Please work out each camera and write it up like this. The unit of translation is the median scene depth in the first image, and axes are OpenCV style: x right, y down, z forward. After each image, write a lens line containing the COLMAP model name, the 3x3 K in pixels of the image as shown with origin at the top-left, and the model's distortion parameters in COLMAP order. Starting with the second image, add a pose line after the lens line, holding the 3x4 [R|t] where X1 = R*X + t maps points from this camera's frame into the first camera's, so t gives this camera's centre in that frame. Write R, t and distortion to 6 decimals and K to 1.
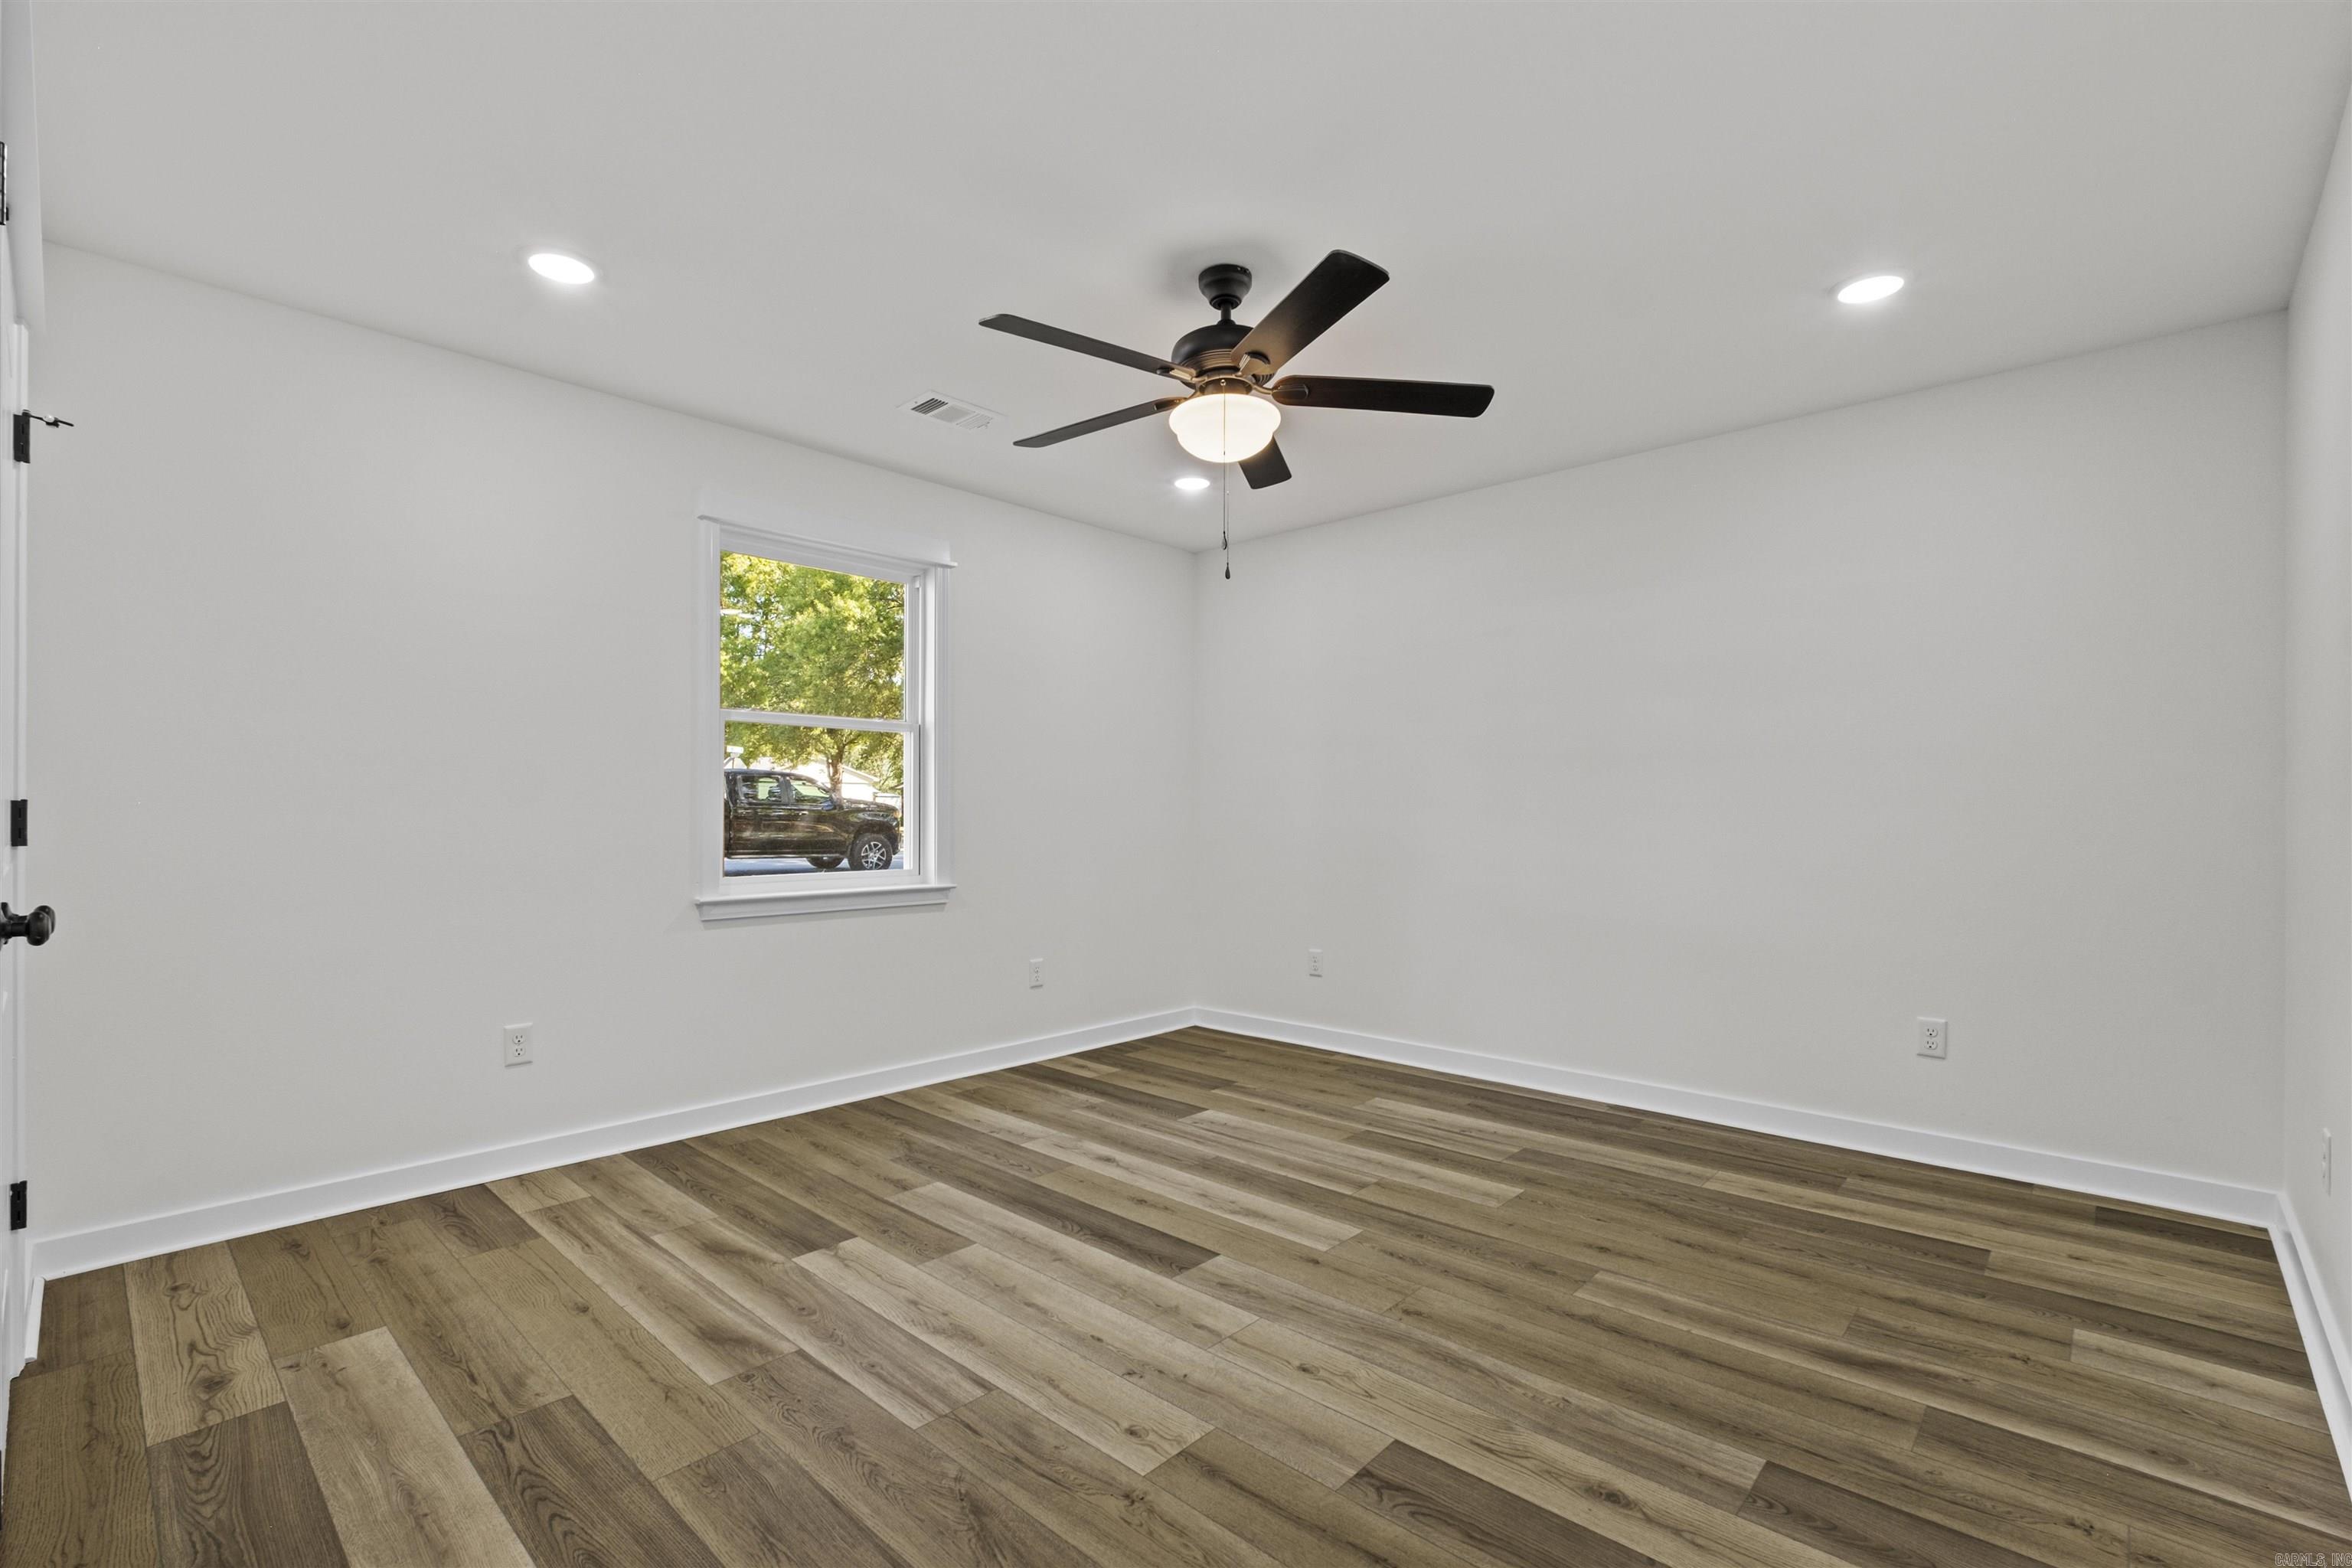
lens RADIAL K [[1036.2, 0, 1179.0], [0, 1036.2, 793.3], [0, 0, 1]] dist [-0.007123, 0.001107]
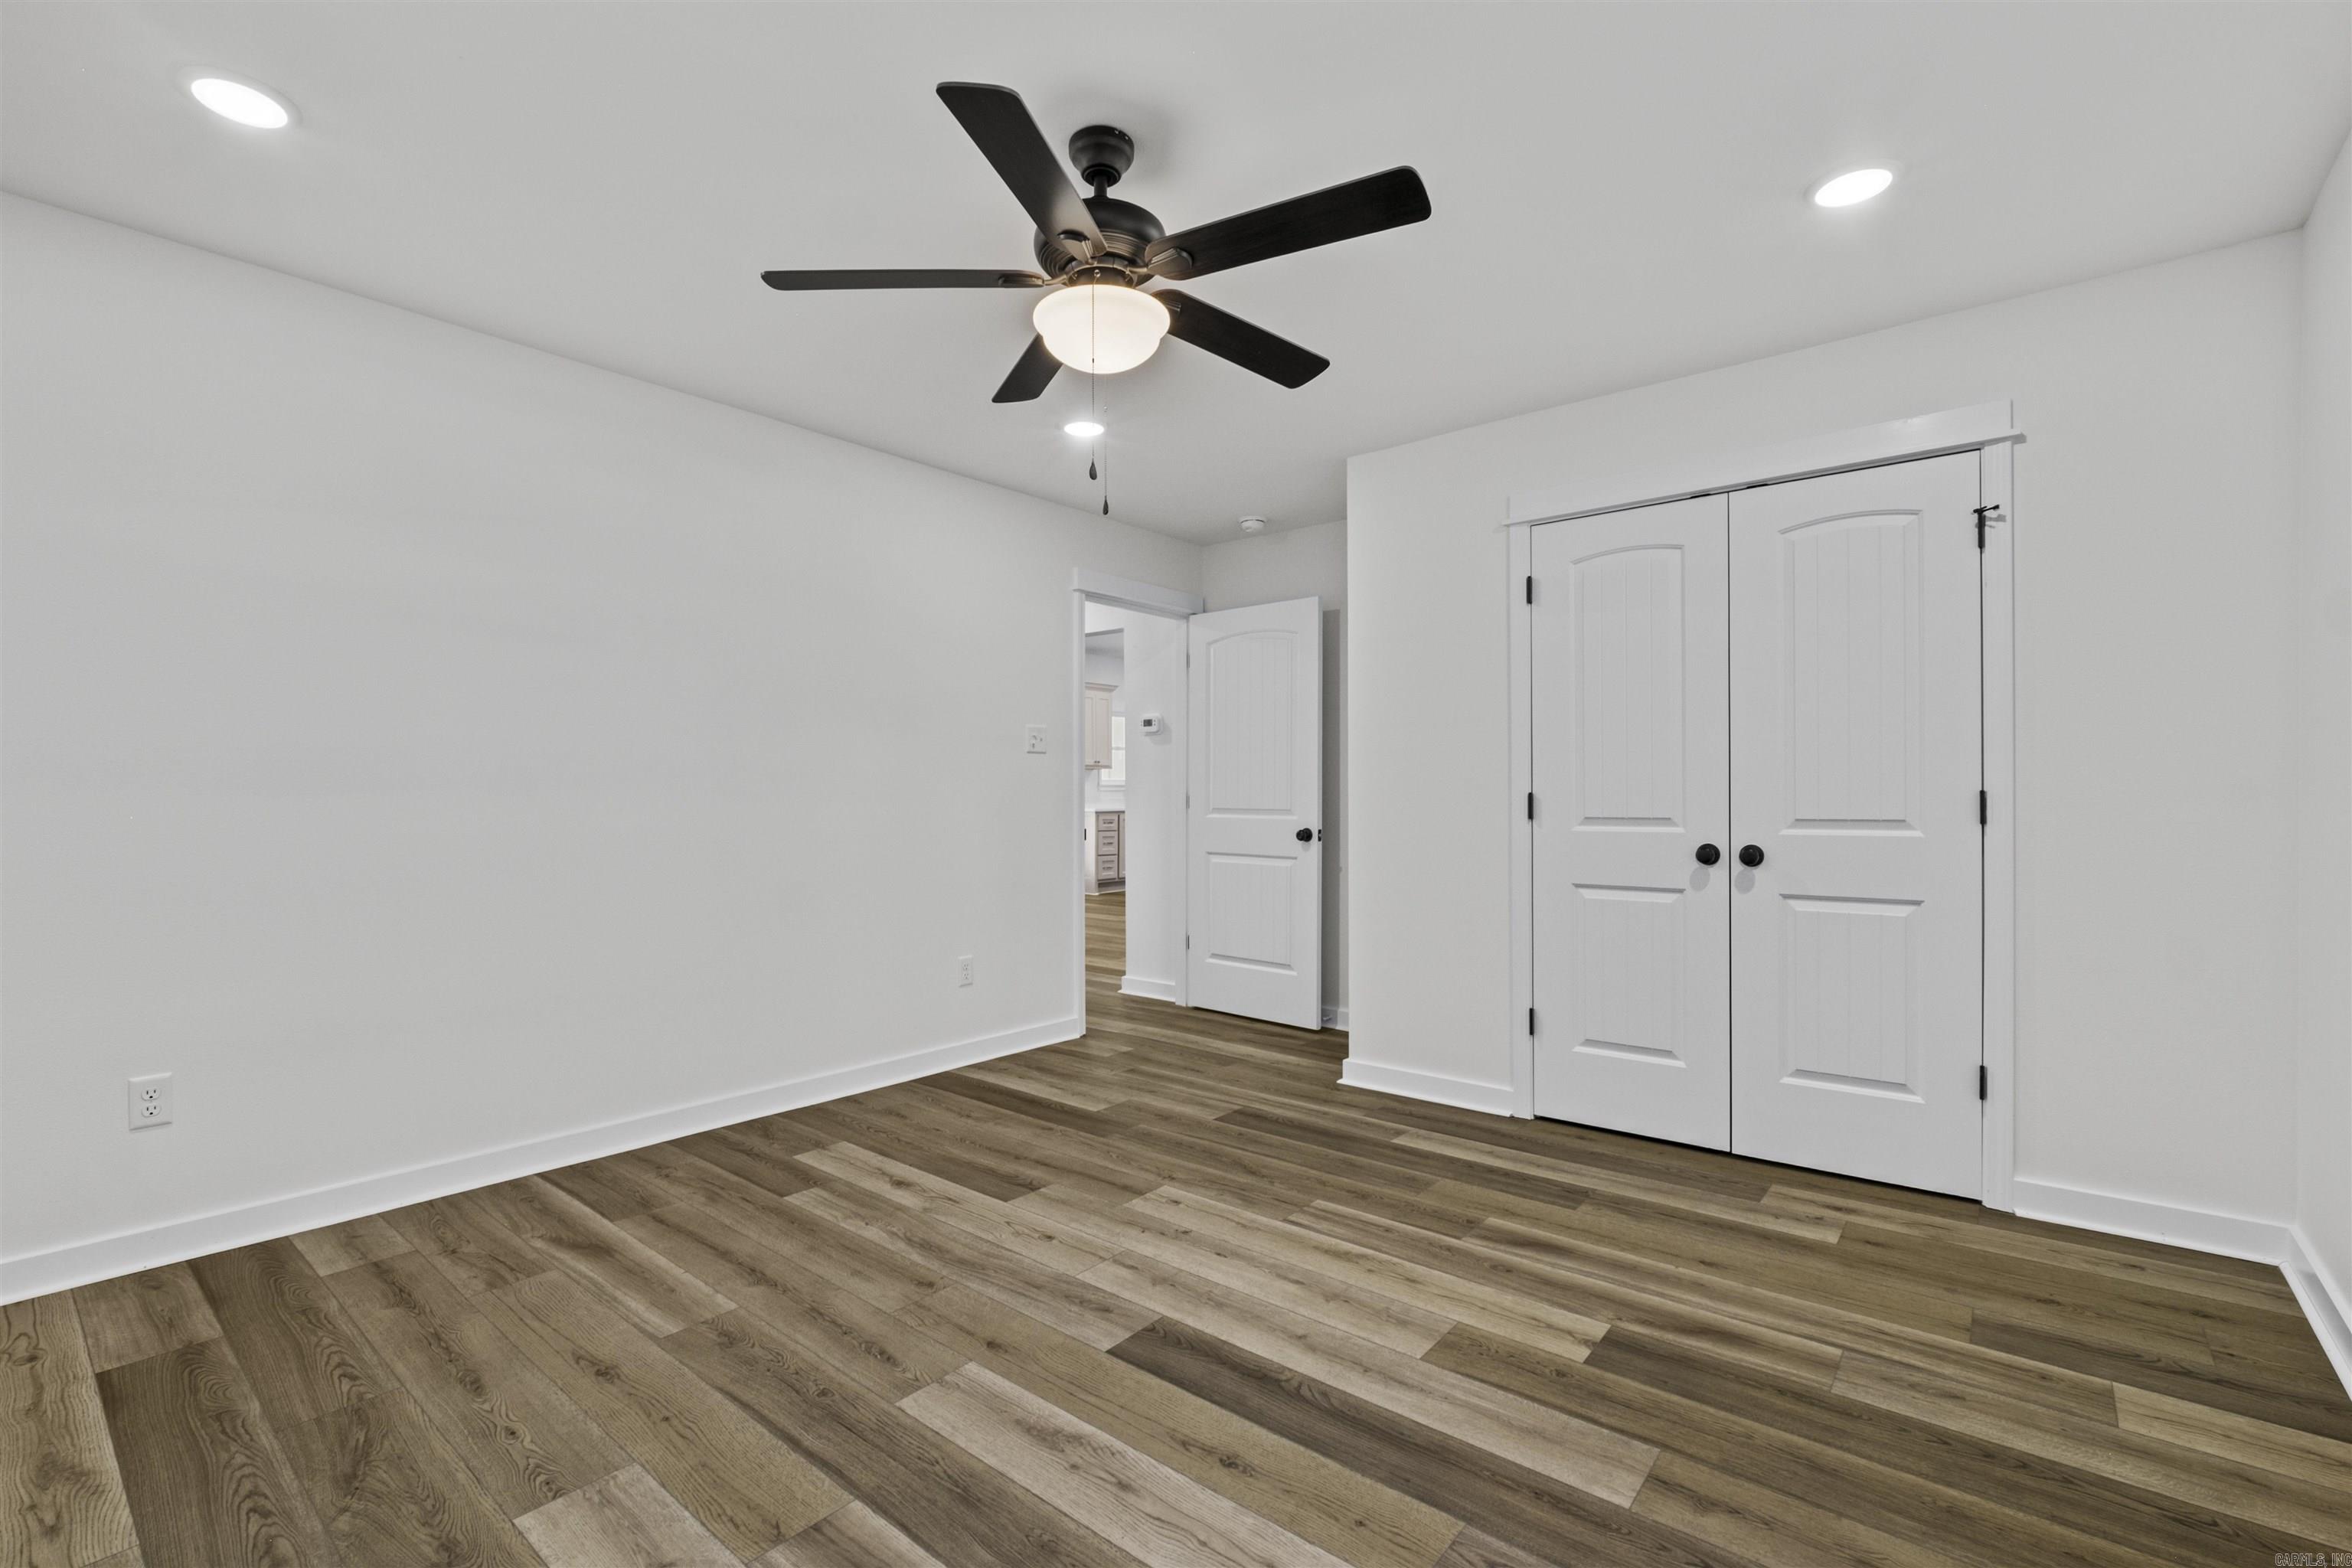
lens RADIAL K [[1036.2, 0, 1175.0], [0, 1036.2, 785.6], [0, 0, 1]] dist [-0.007123, 0.001107]
pose [[-0.998301, -0.001307, -0.058253, 0.037399], [-0.000005, 0.999750, -0.022345, 0.027130], [0.058268, -0.022307, -0.998052, 2.021848]]
